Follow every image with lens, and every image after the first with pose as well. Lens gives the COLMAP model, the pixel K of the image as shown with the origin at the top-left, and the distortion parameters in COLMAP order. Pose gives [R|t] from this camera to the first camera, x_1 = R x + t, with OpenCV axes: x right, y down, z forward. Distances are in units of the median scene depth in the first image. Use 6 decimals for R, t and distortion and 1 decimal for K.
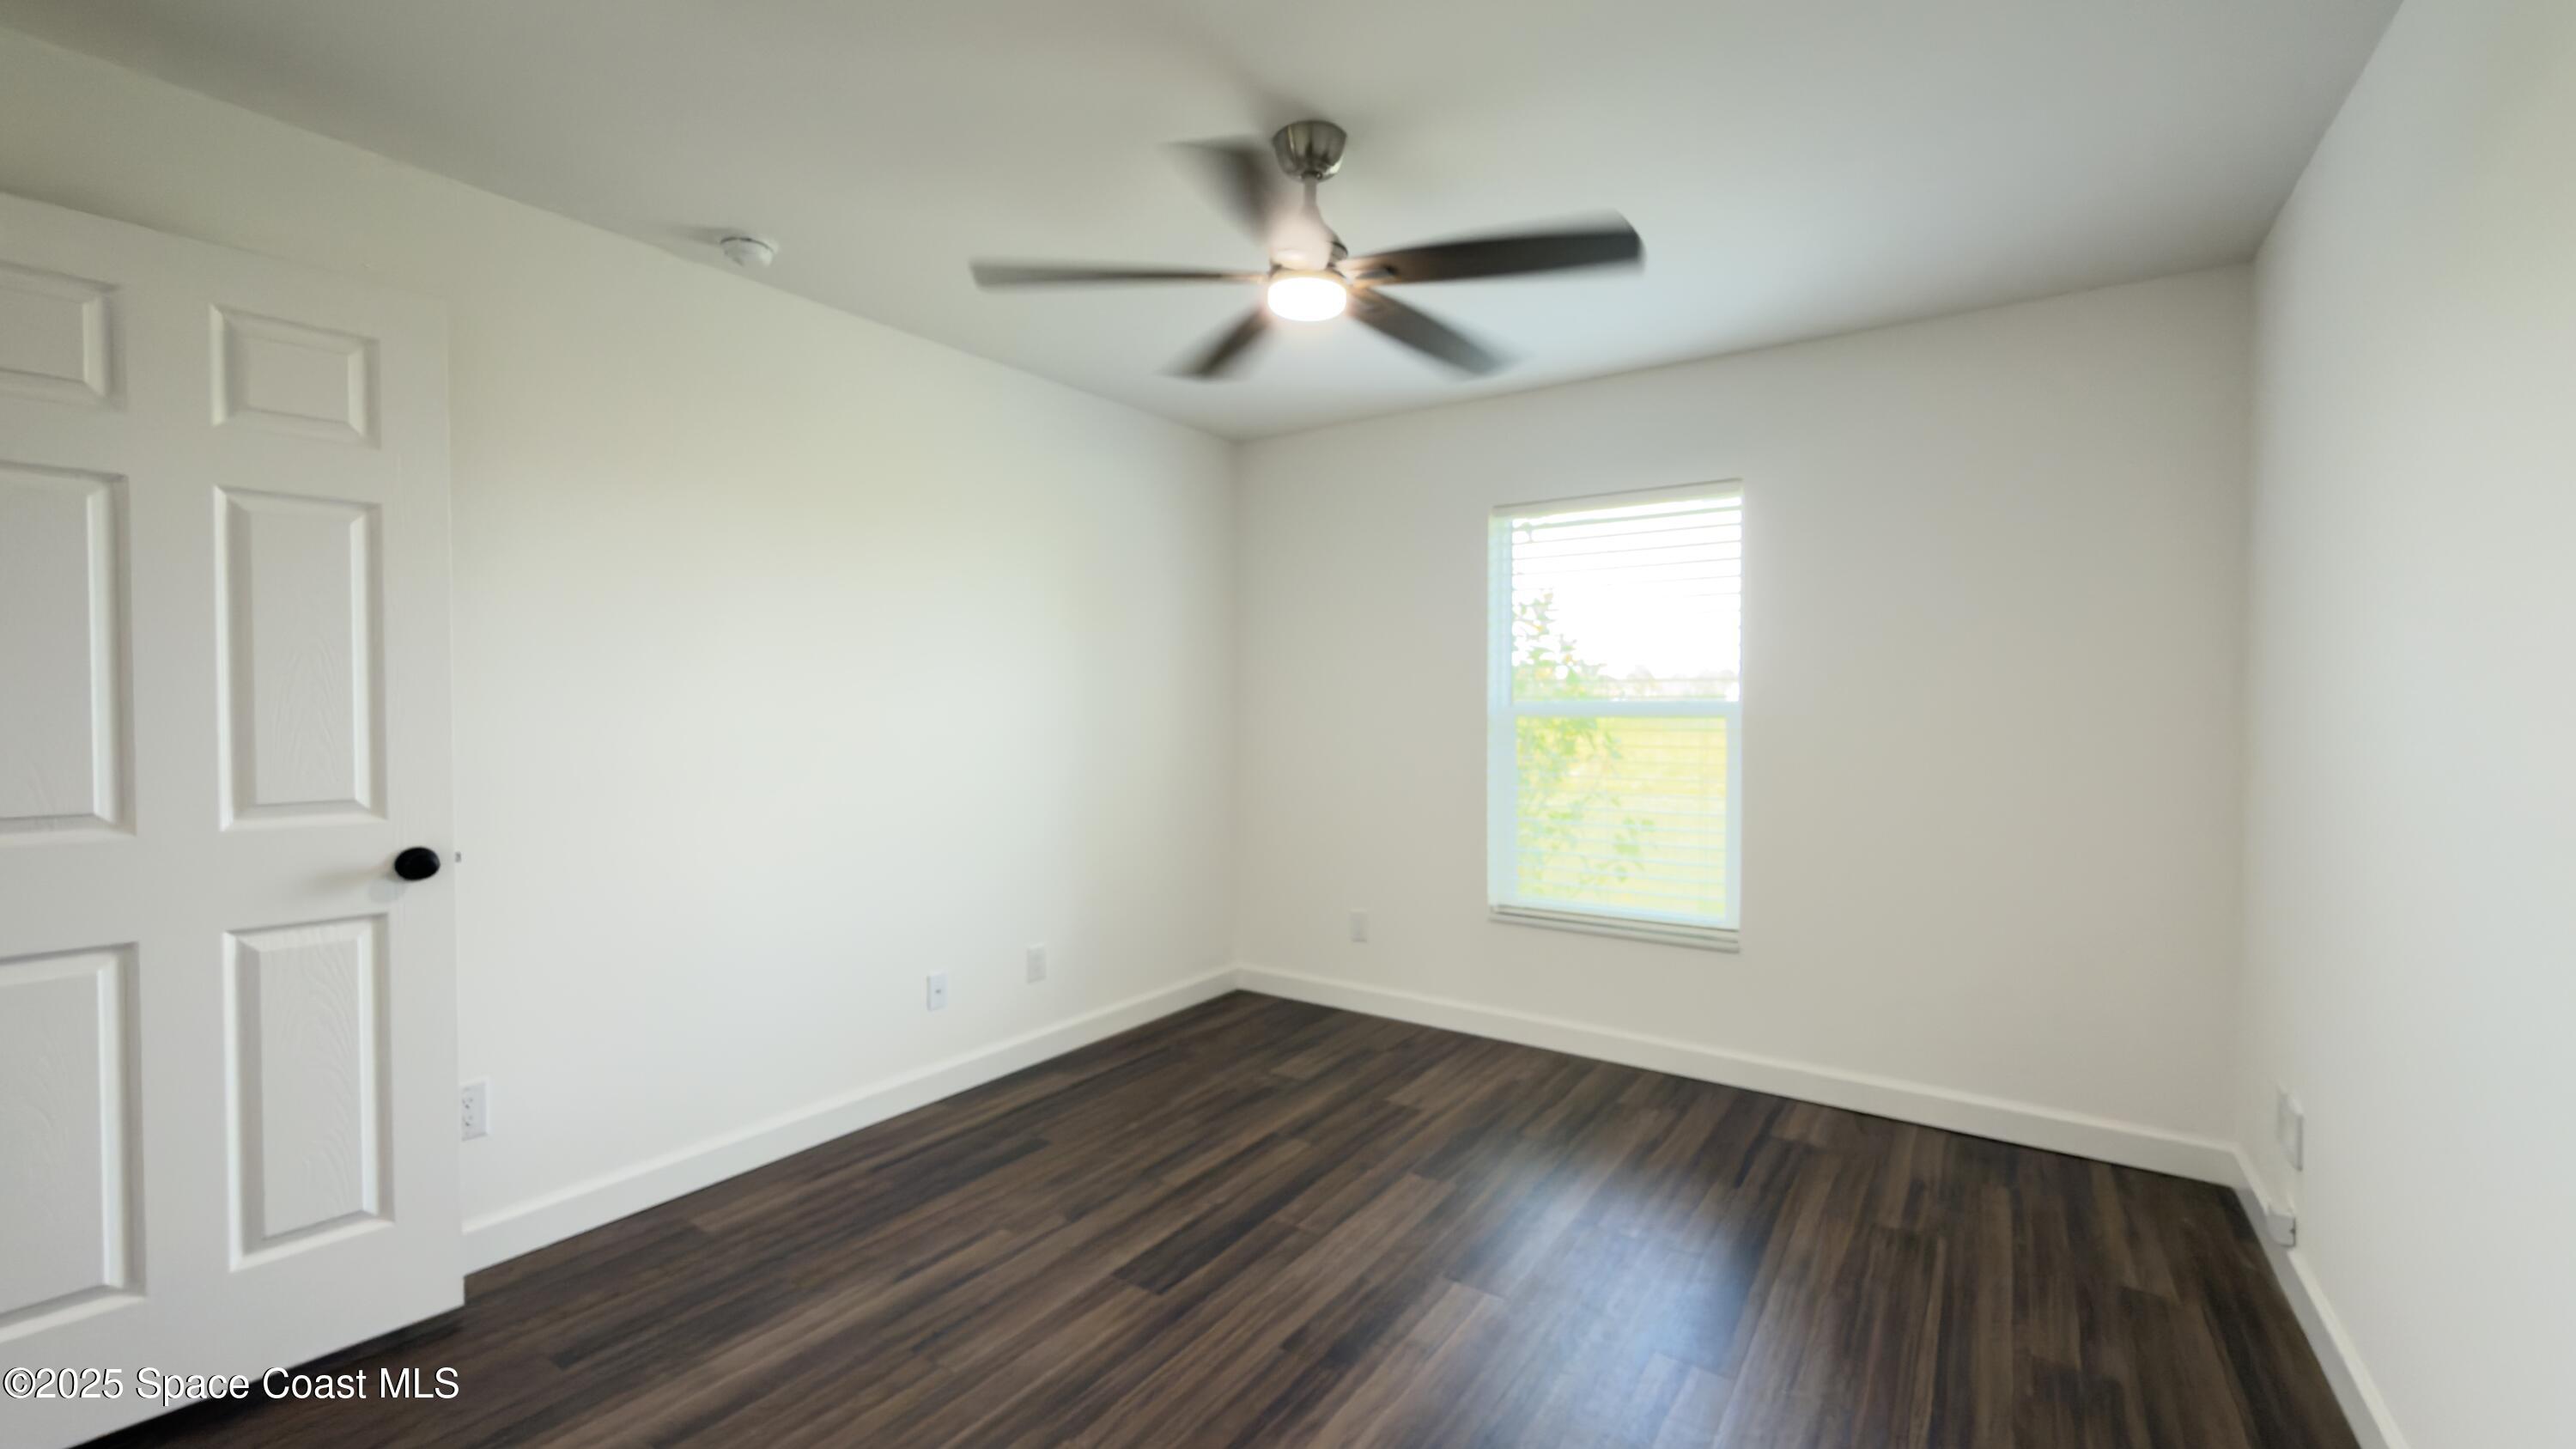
lens RADIAL K [[1037.7, 0, 1296.9], [0, 1037.7, 725.9], [0, 0, 1]] dist [0.000282, 0.000018]
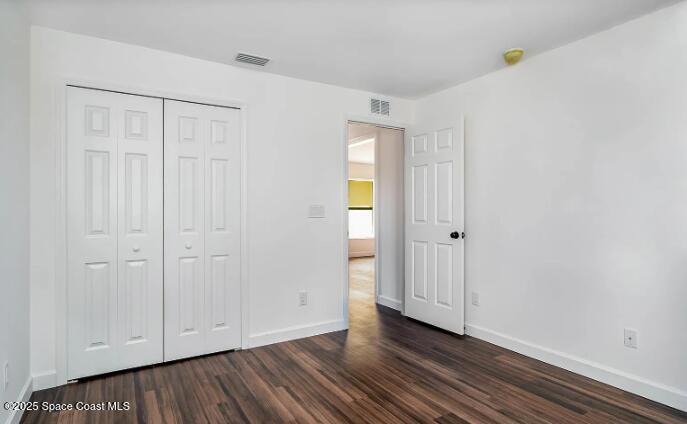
lens RADIAL K [[359.6, 0, 343.5], [0, 359.6, 212.0], [0, 0, 1]] dist [-0.000093, 0.000078]
pose [[-0.400474, 0.005622, -0.916291, 0.777885], [-0.016176, 0.999782, 0.013205, 0.003594], [0.916165, 0.020110, -0.400296, 1.105347]]
